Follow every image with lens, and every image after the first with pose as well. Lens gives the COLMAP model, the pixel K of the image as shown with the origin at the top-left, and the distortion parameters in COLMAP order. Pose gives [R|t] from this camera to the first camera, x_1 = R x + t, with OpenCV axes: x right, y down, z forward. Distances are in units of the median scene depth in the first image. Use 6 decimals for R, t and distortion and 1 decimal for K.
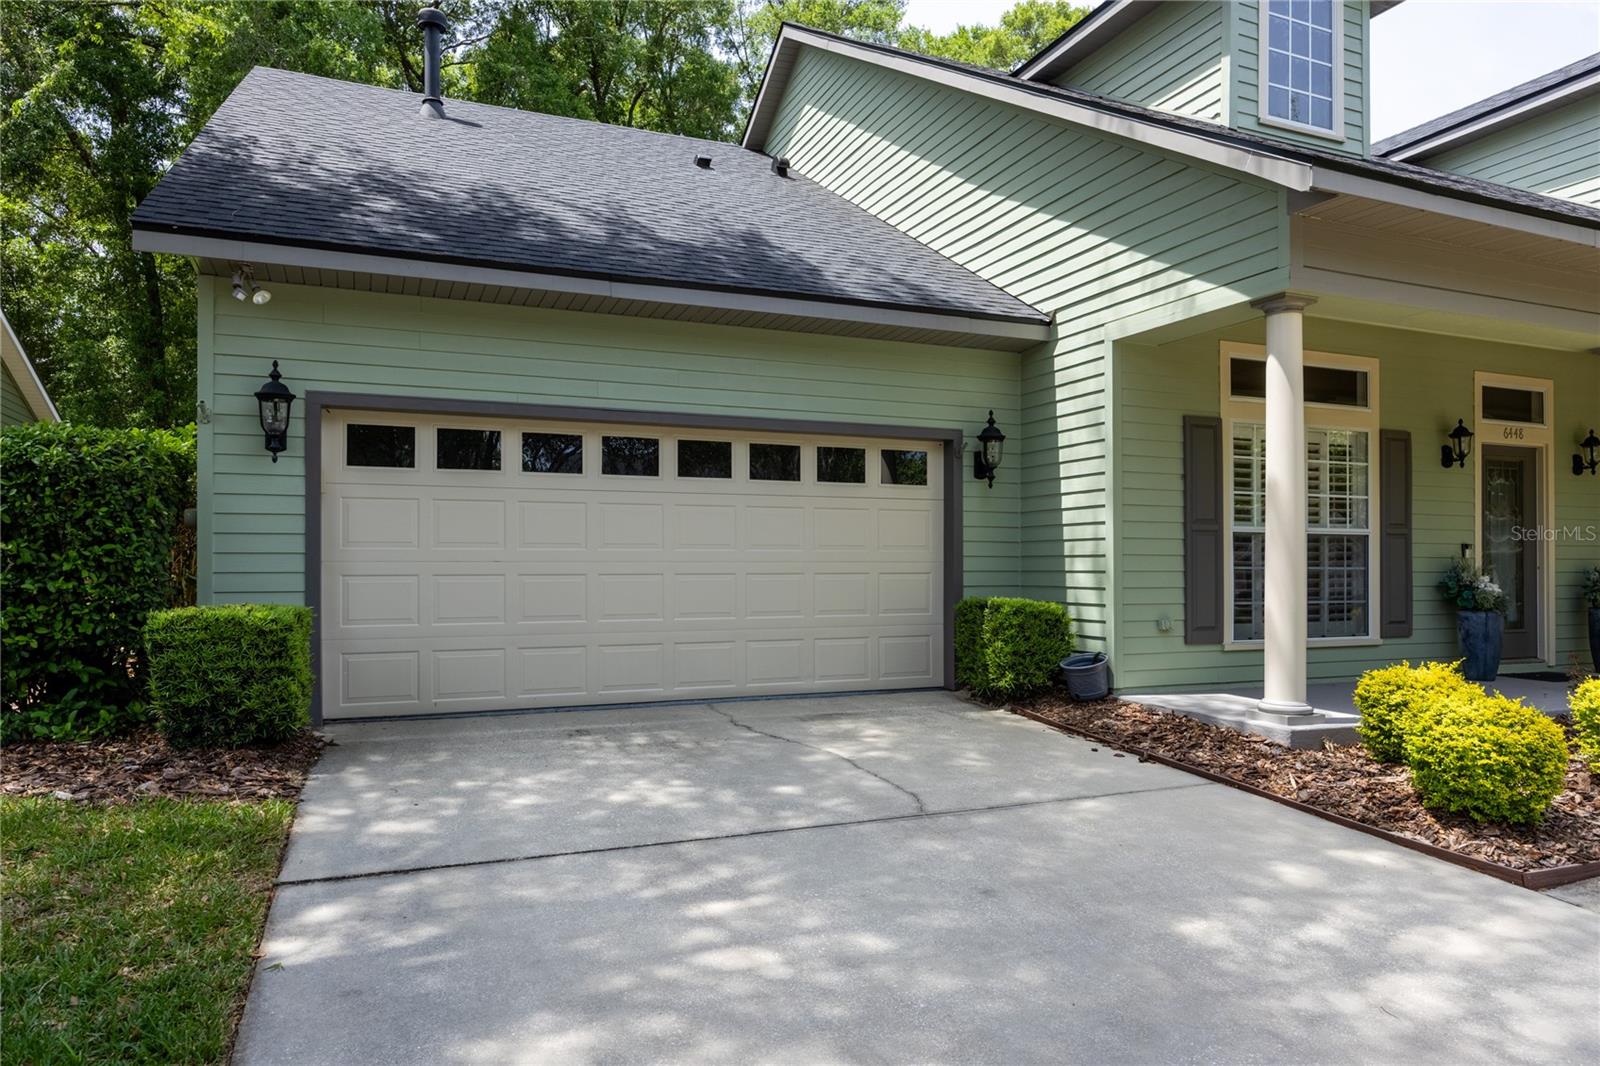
lens RADIAL K [[1135.6, 0, 852.4], [0, 1135.6, 570.2], [0, 0, 1]] dist [-0.010145, -0.001809]
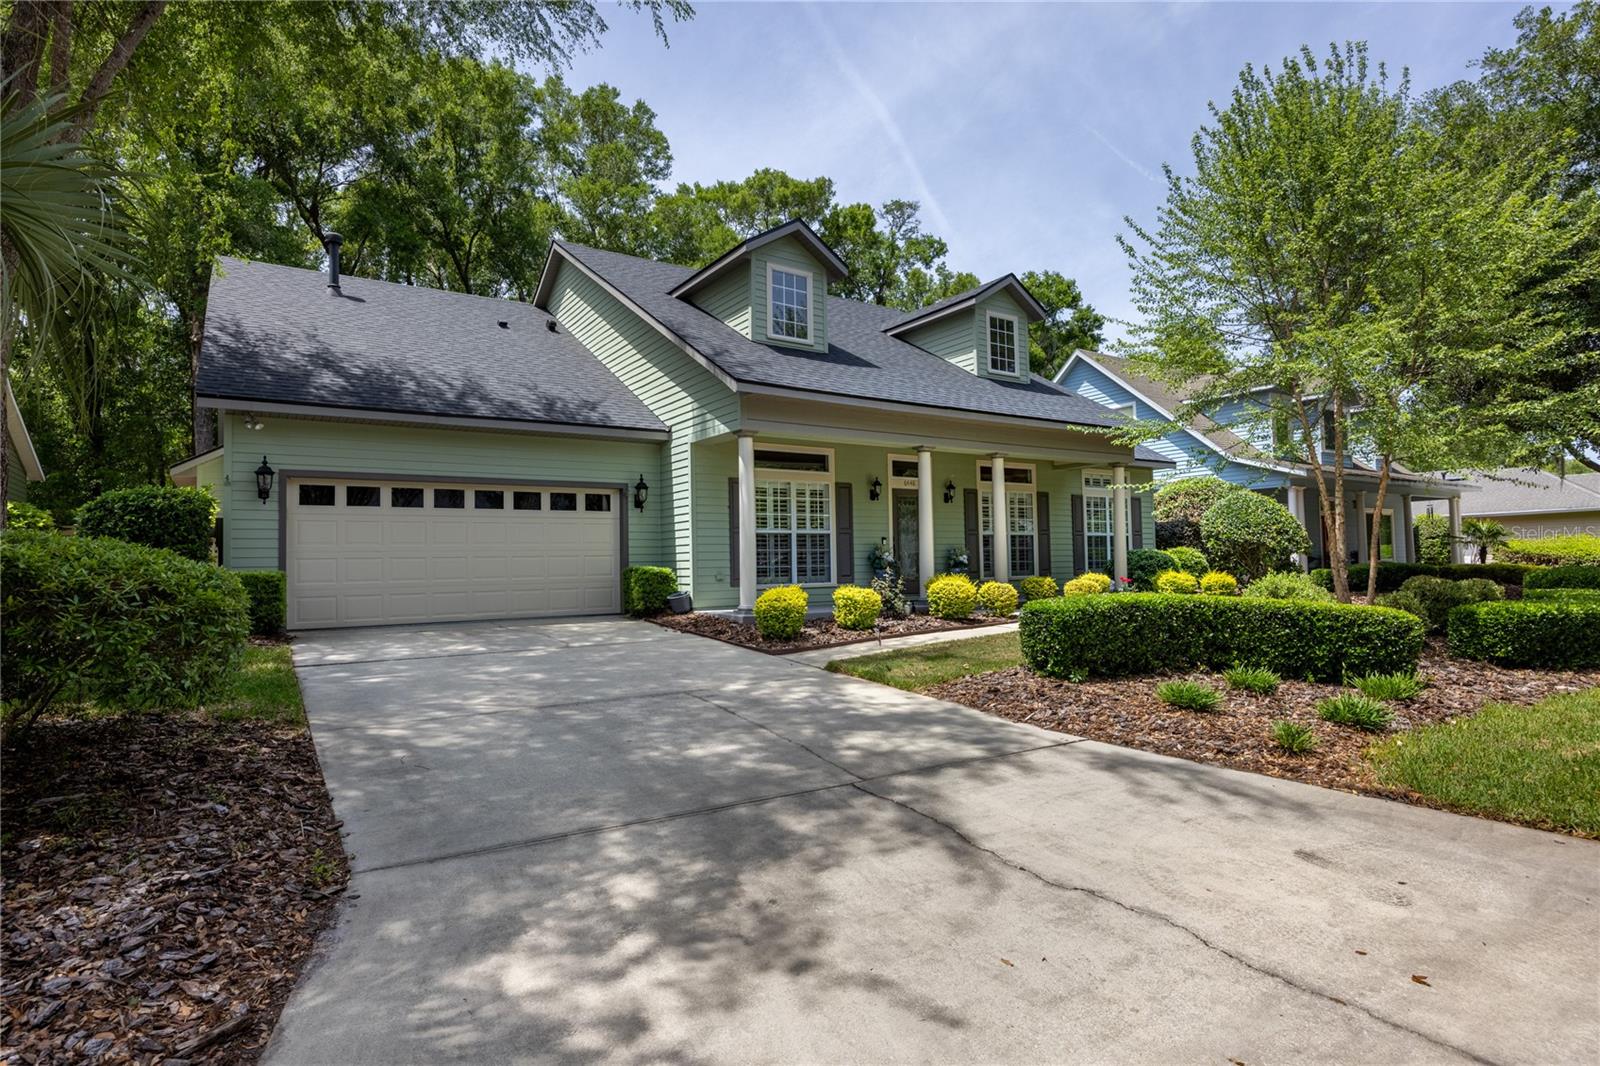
lens RADIAL K [[863.6, 0, 809.3], [0, 863.6, 526.6], [0, 0, 1]] dist [0.012779, -0.000050]
pose [[0.985481, -0.011081, 0.169426, 0.154289], [0.019265, 0.998722, -0.046735, 0.029612], [-0.168691, 0.049321, 0.984434, -0.550973]]
